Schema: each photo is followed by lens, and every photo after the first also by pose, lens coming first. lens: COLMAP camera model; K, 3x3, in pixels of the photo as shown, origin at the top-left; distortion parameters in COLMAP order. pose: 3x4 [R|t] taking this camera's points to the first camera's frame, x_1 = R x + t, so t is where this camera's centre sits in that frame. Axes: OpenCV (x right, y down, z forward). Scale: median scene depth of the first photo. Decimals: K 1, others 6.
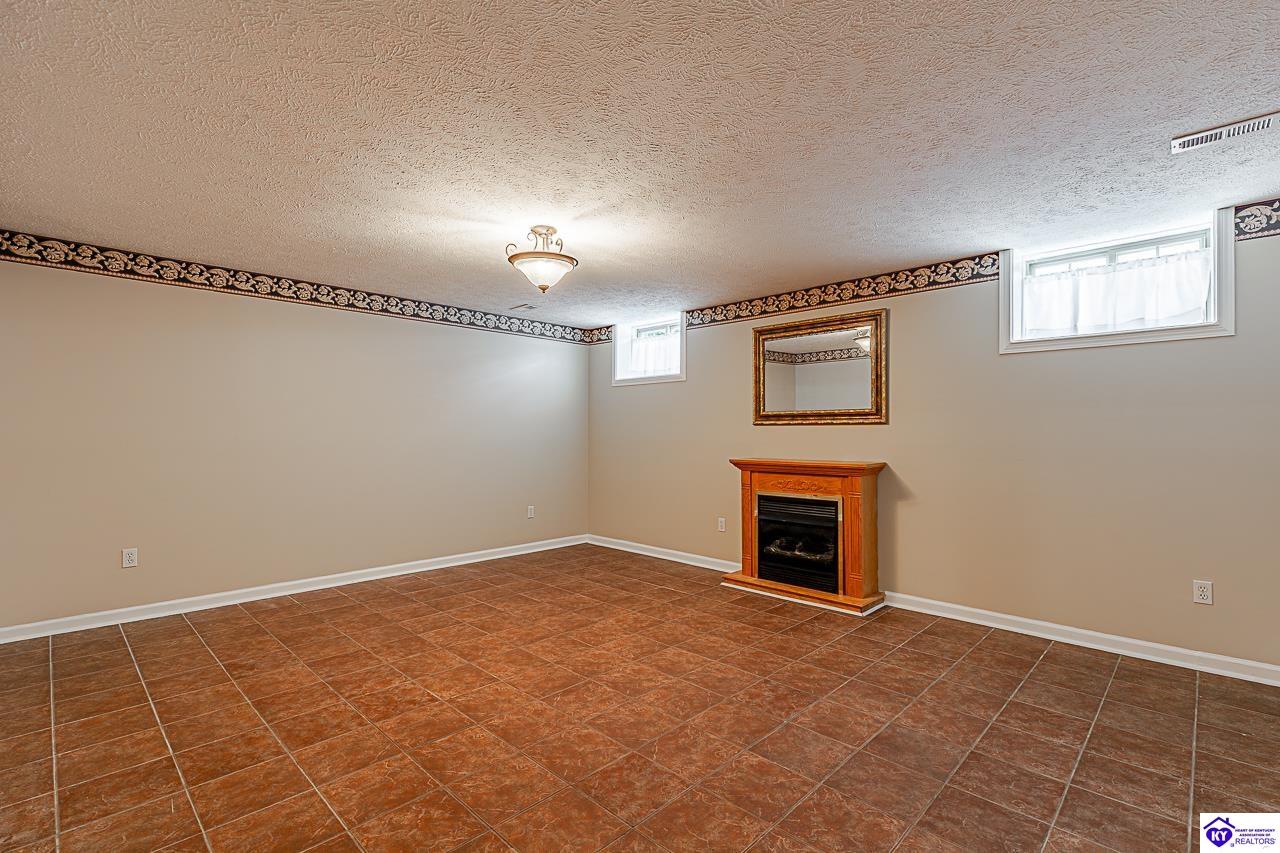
lens RADIAL K [[581.0, 0, 645.7], [0, 581.0, 430.2], [0, 0, 1]] dist [0.011281, -0.006019]
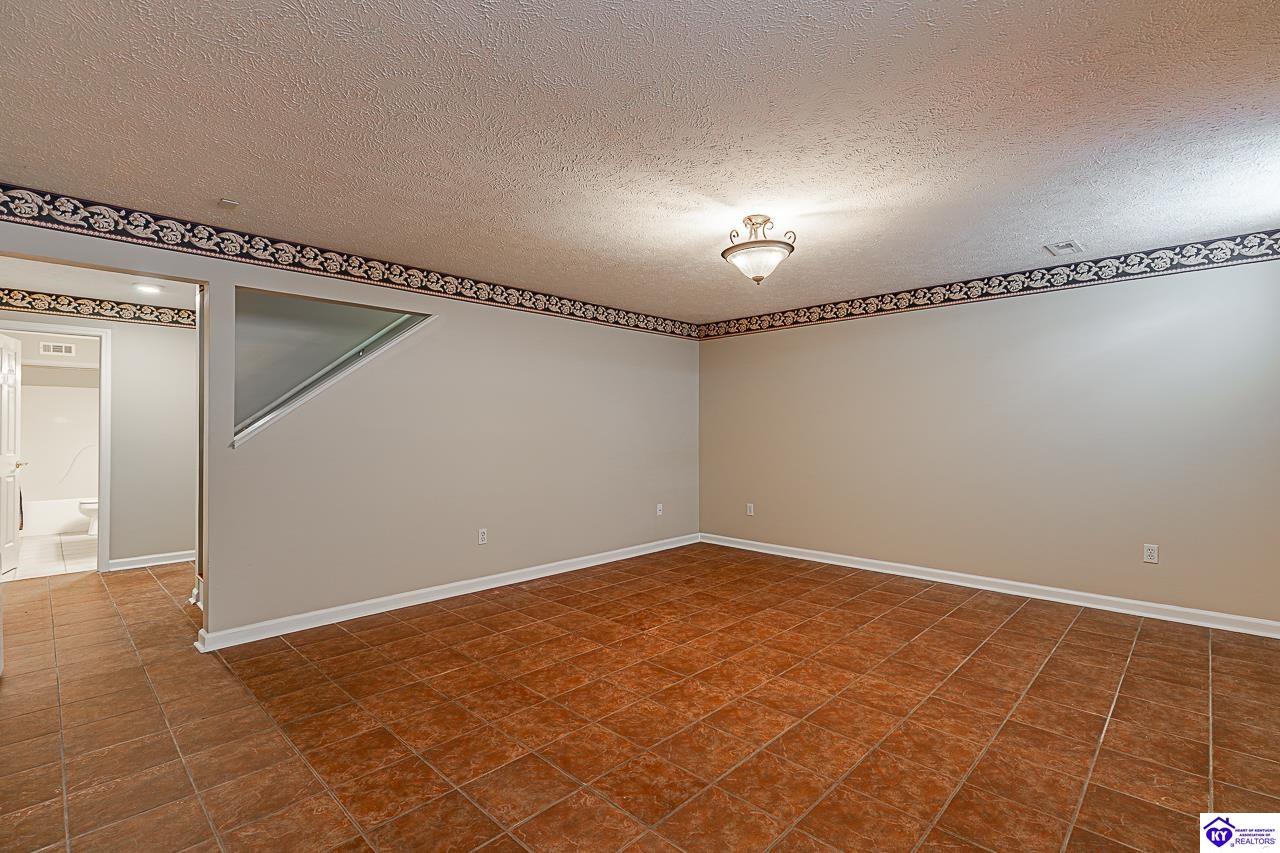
lens RADIAL K [[581.0, 0, 645.7], [0, 581.0, 430.2], [0, 0, 1]] dist [0.011281, -0.006019]
pose [[0.002579, -0.003397, -0.999991, 0.784718], [0.008279, 0.999960, -0.003376, 0.006964], [0.999962, -0.008270, 0.002607, 0.807744]]
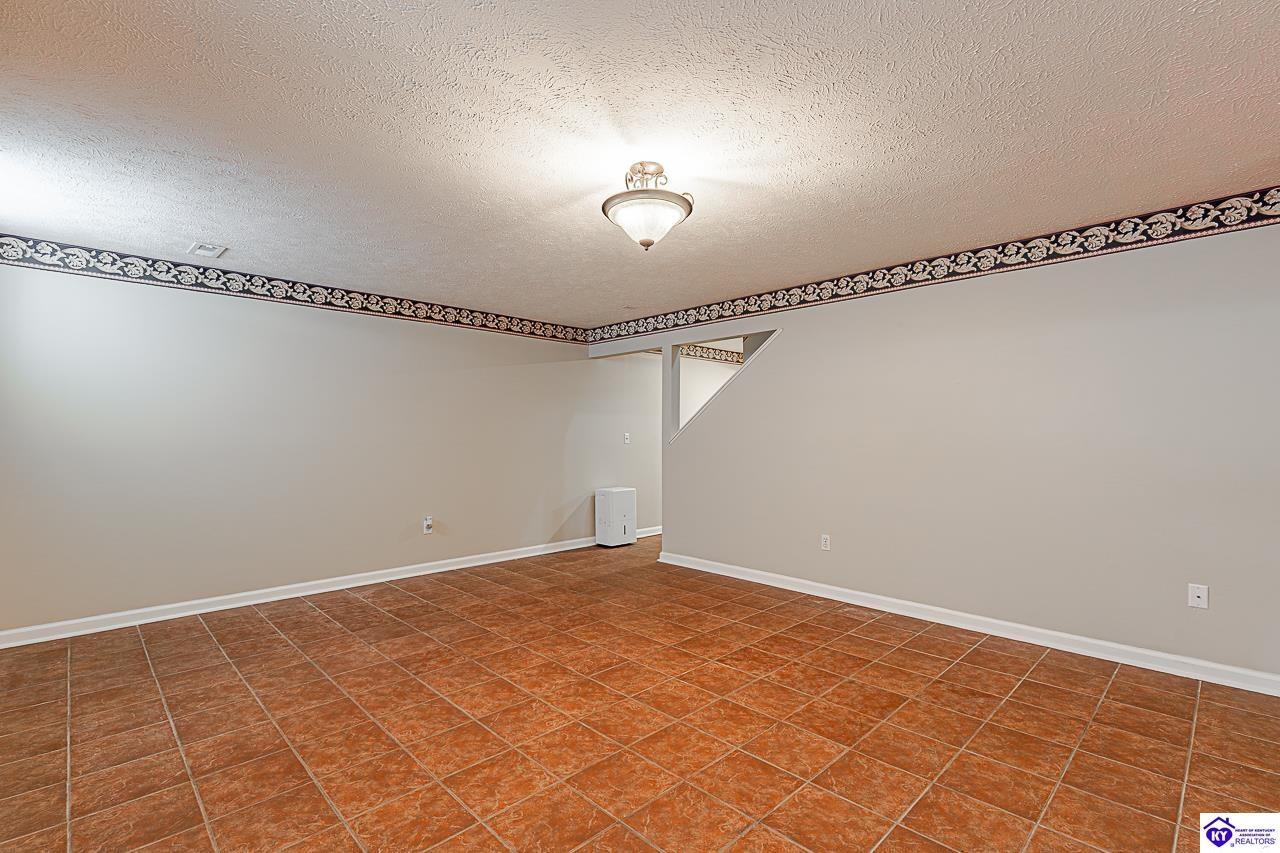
lens RADIAL K [[581.0, 0, 645.7], [0, 581.0, 430.2], [0, 0, 1]] dist [0.011281, -0.006019]
pose [[-0.999718, -0.001523, 0.023689, -0.192484], [-0.001782, 0.999939, -0.010917, 0.007397], [-0.023671, -0.010956, -0.999660, 1.755935]]
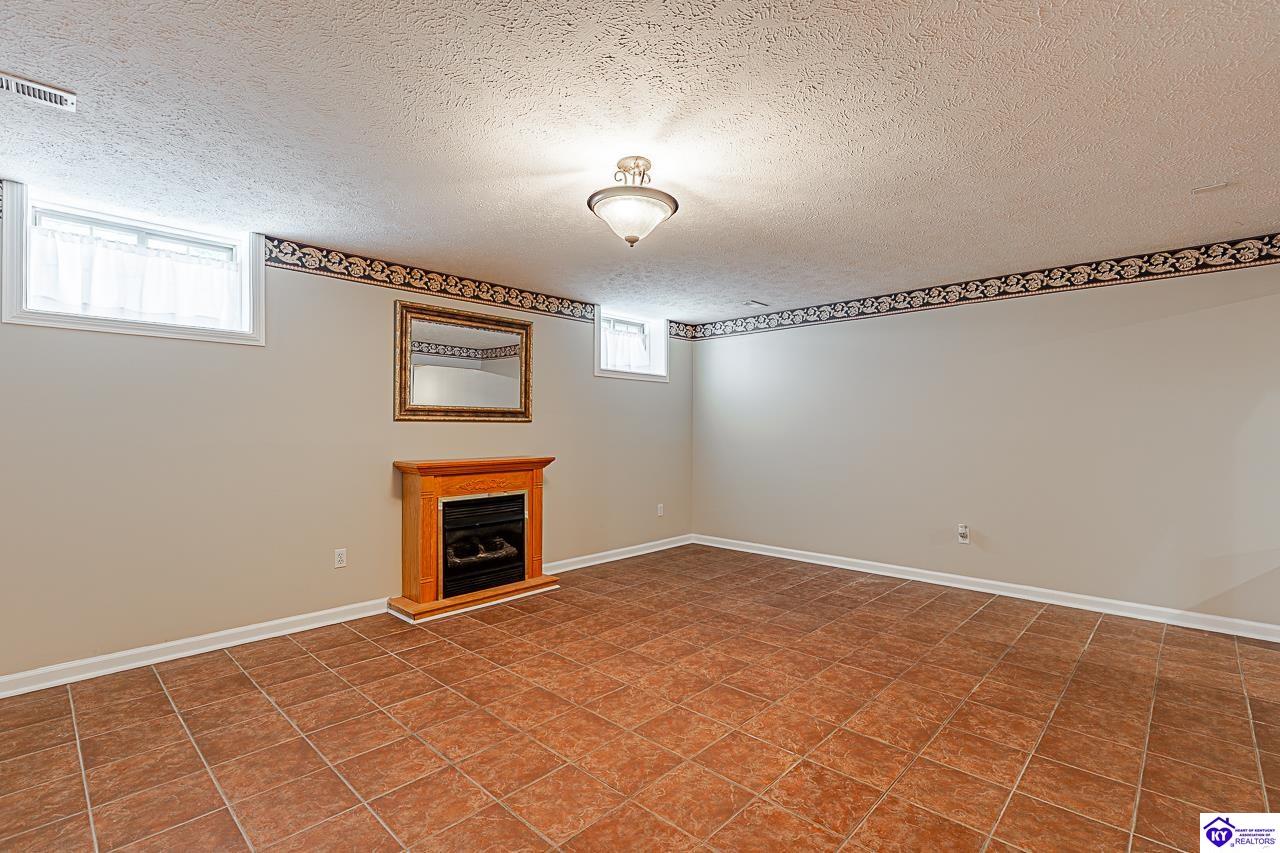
lens RADIAL K [[581.0, 0, 645.7], [0, 581.0, 430.2], [0, 0, 1]] dist [0.011281, -0.006019]
pose [[-0.015477, -0.001835, 0.999879, -0.933895], [-0.004838, 0.999987, 0.001760, 0.002096], [-0.999869, -0.004810, -0.015485, 0.992278]]
